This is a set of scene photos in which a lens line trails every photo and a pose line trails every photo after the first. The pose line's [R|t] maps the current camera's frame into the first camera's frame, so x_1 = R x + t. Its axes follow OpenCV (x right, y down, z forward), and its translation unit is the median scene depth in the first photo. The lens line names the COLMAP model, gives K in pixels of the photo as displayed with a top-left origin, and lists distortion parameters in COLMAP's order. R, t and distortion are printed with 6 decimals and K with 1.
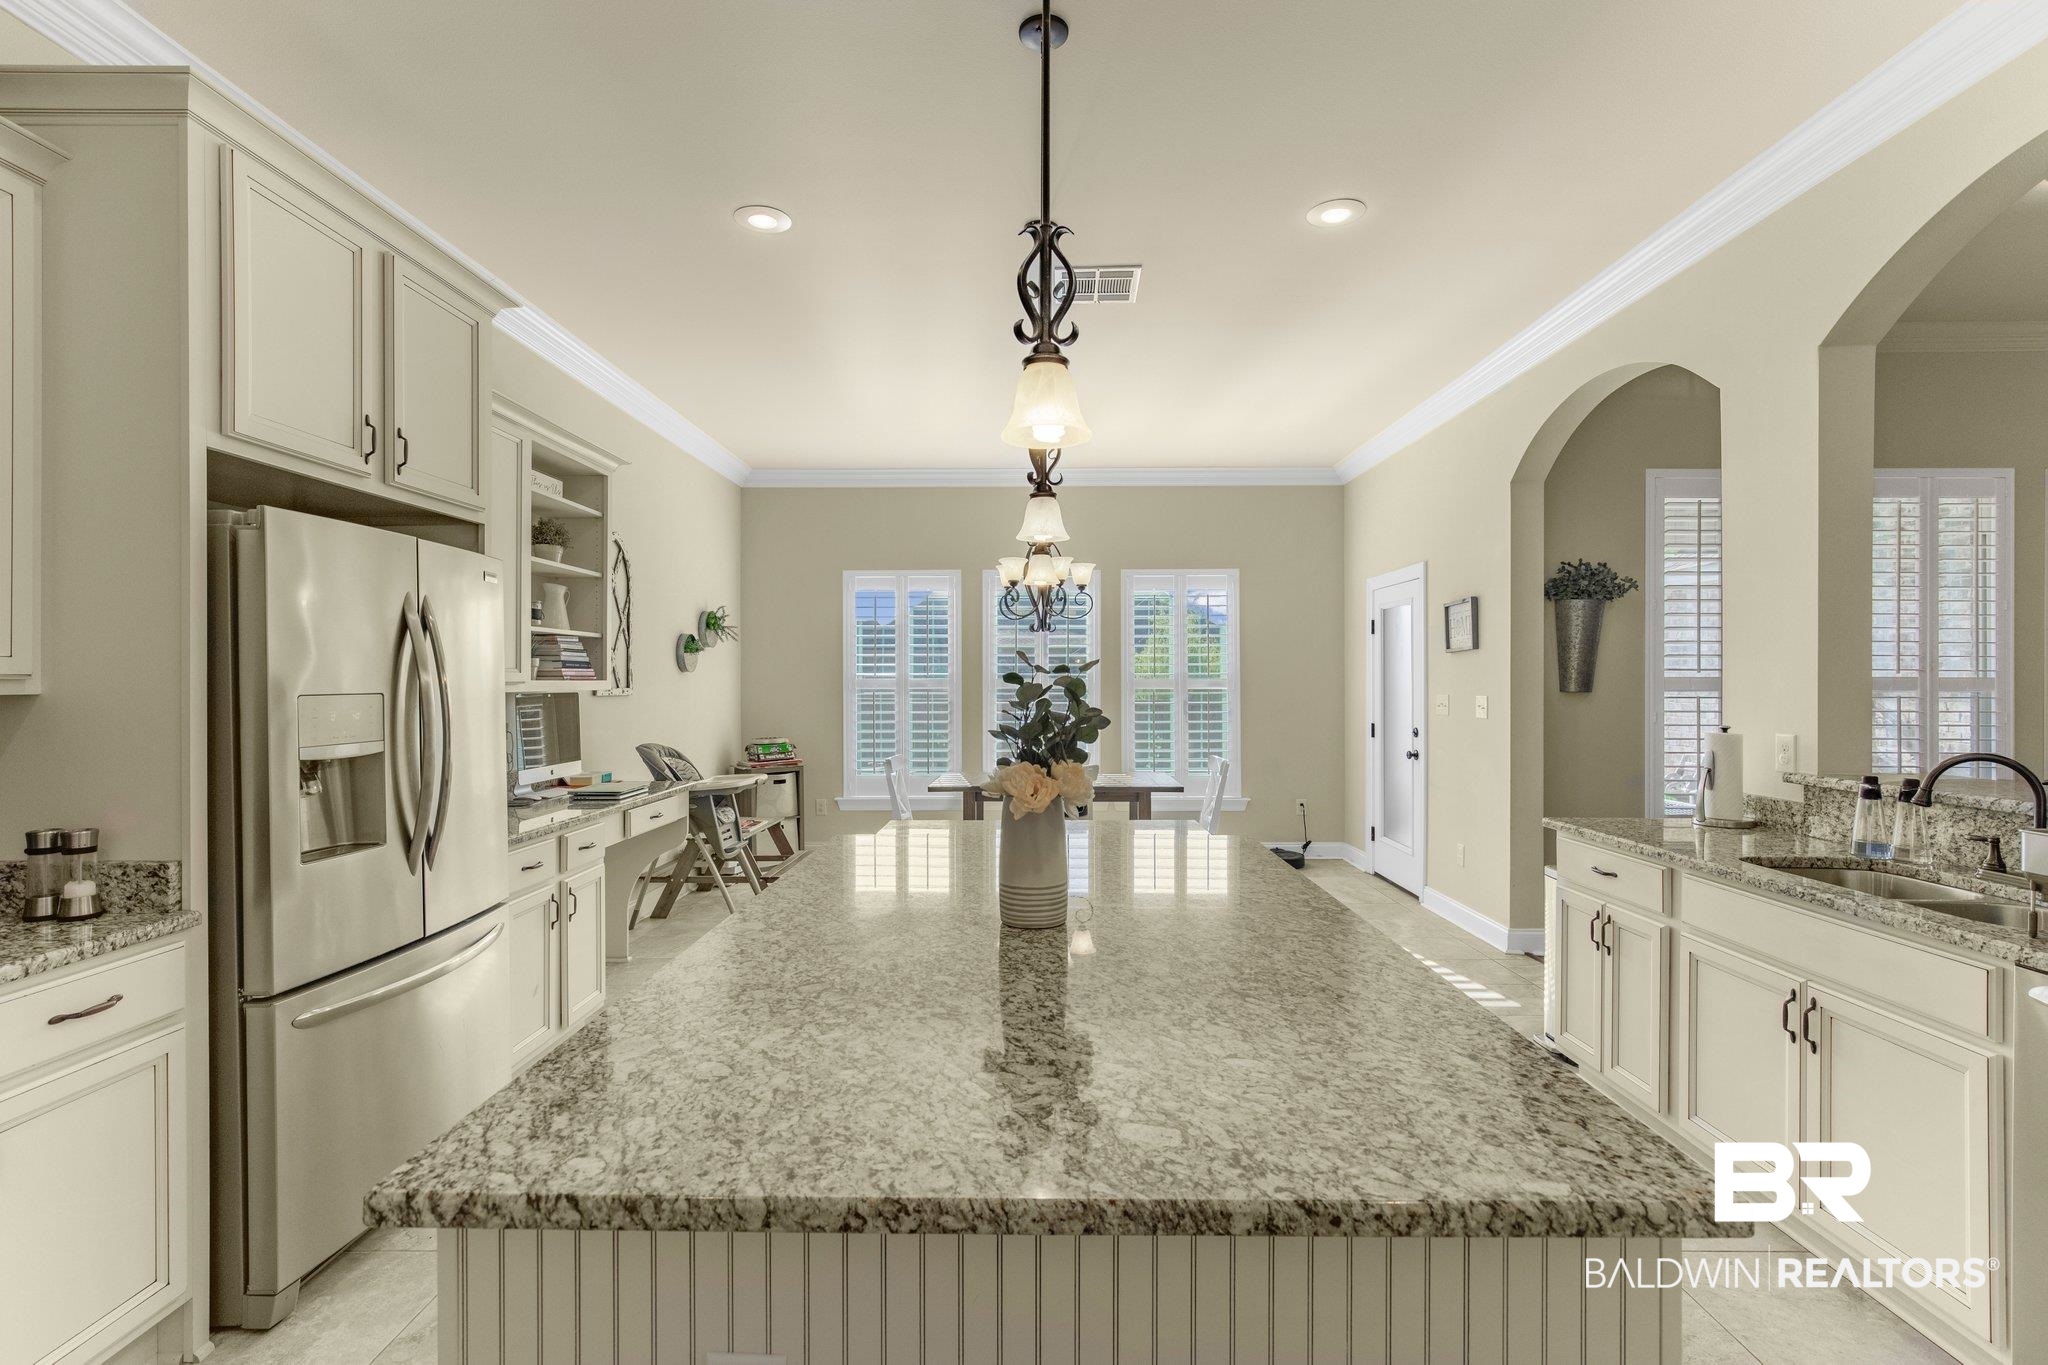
lens RADIAL K [[931.8, 0, 1022.7], [0, 931.8, 681.1], [0, 0, 1]] dist [-0.011377, 0.003157]
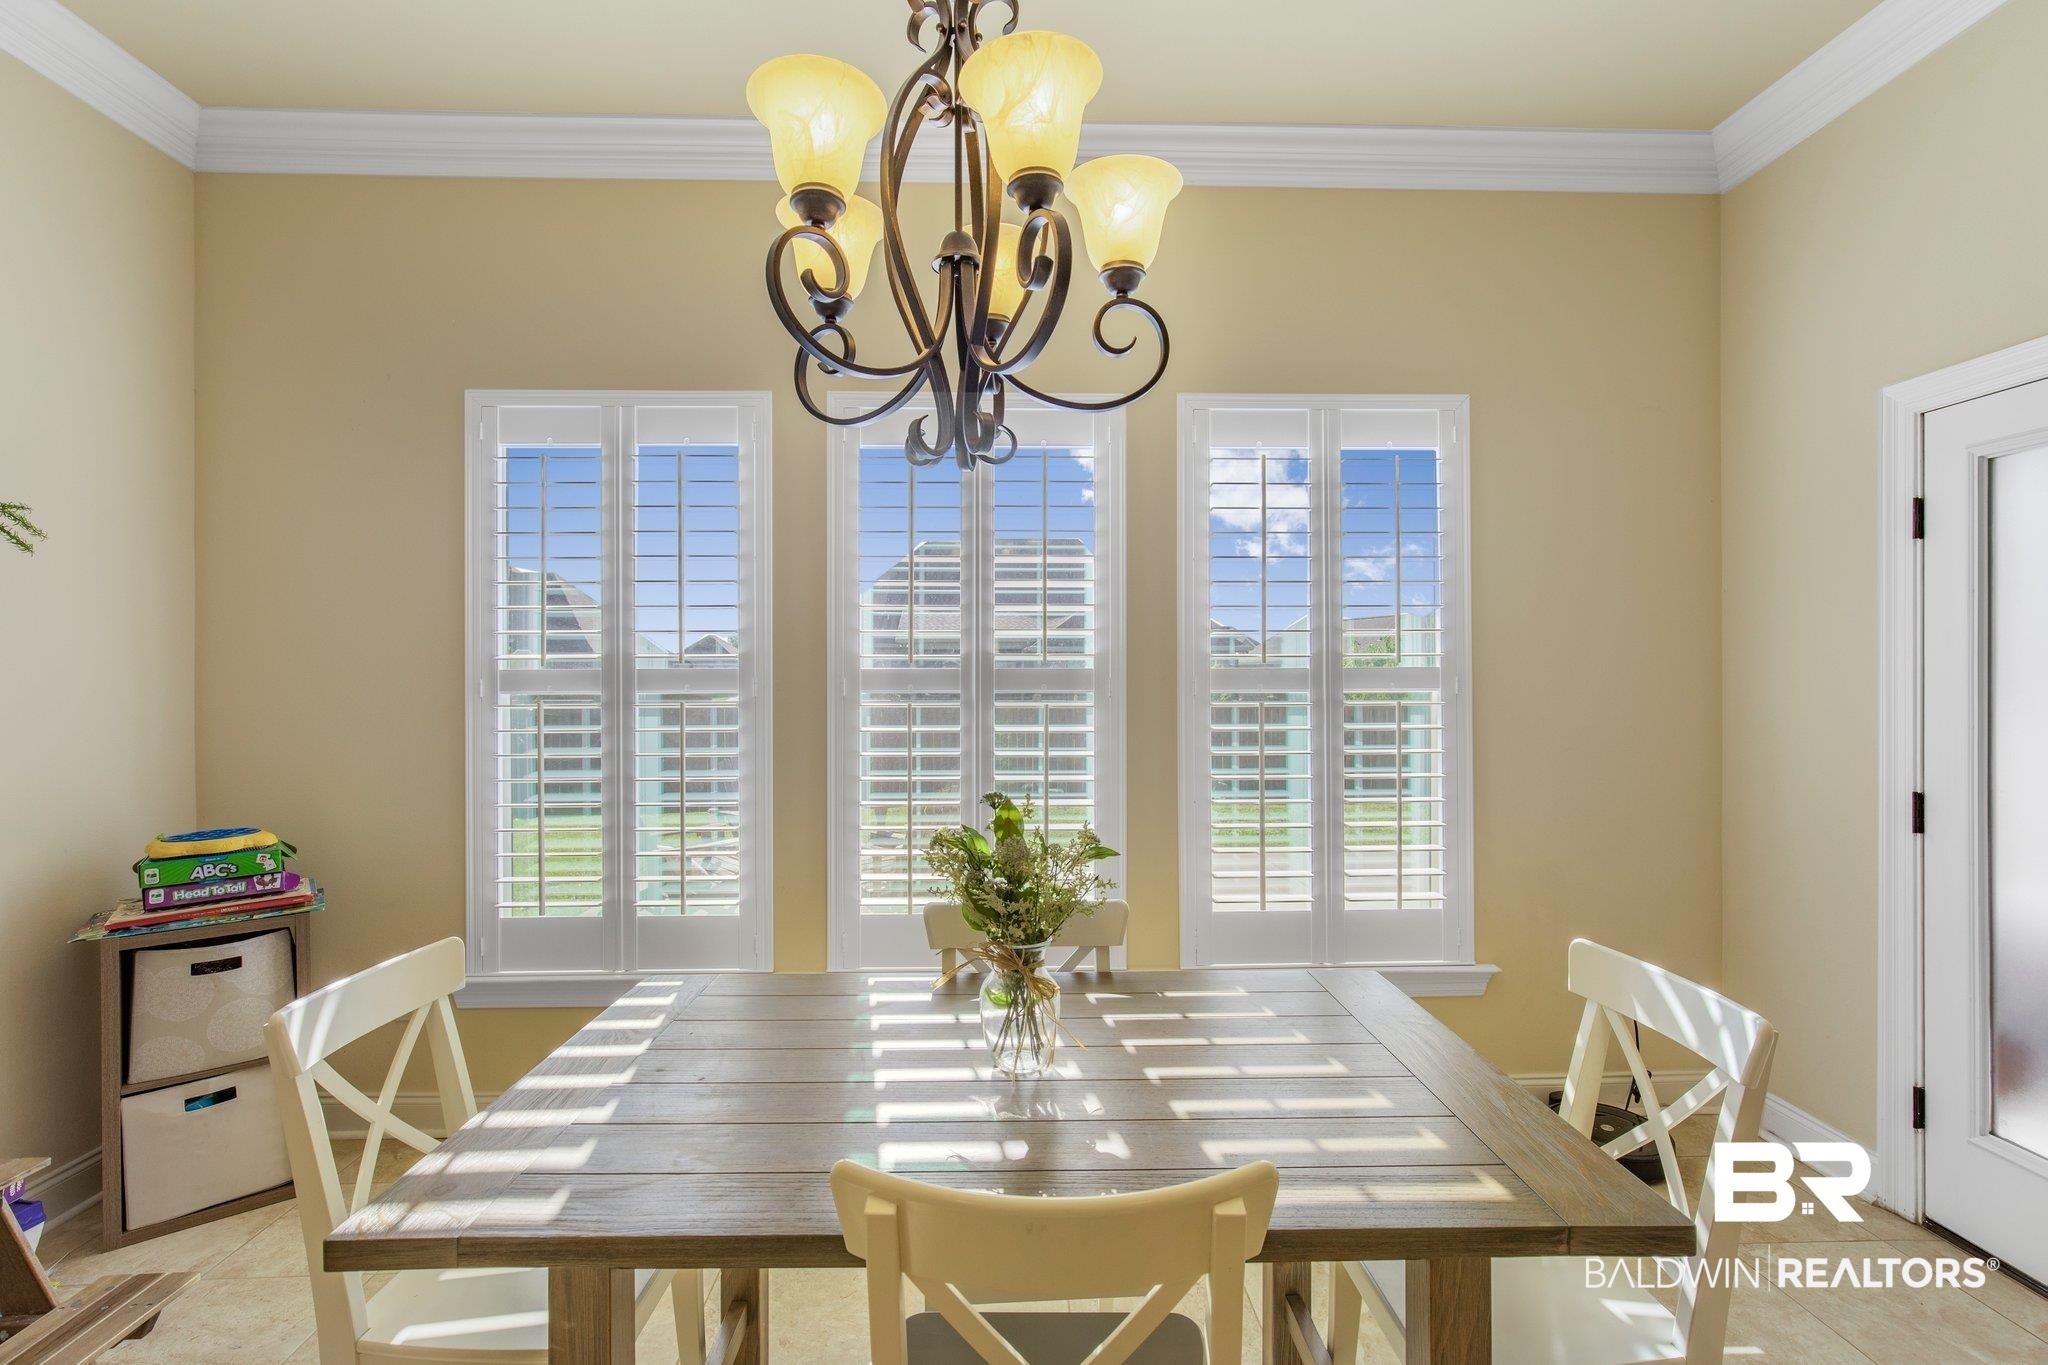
lens RADIAL K [[931.8, 0, 1016.6], [0, 931.8, 679.9], [0, 0, 1]] dist [-0.011377, 0.003157]
pose [[0.999134, -0.000985, 0.041598, 0.021644], [0.000913, 0.999998, 0.001757, 0.001539], [-0.041599, -0.001717, 0.999133, 0.643858]]
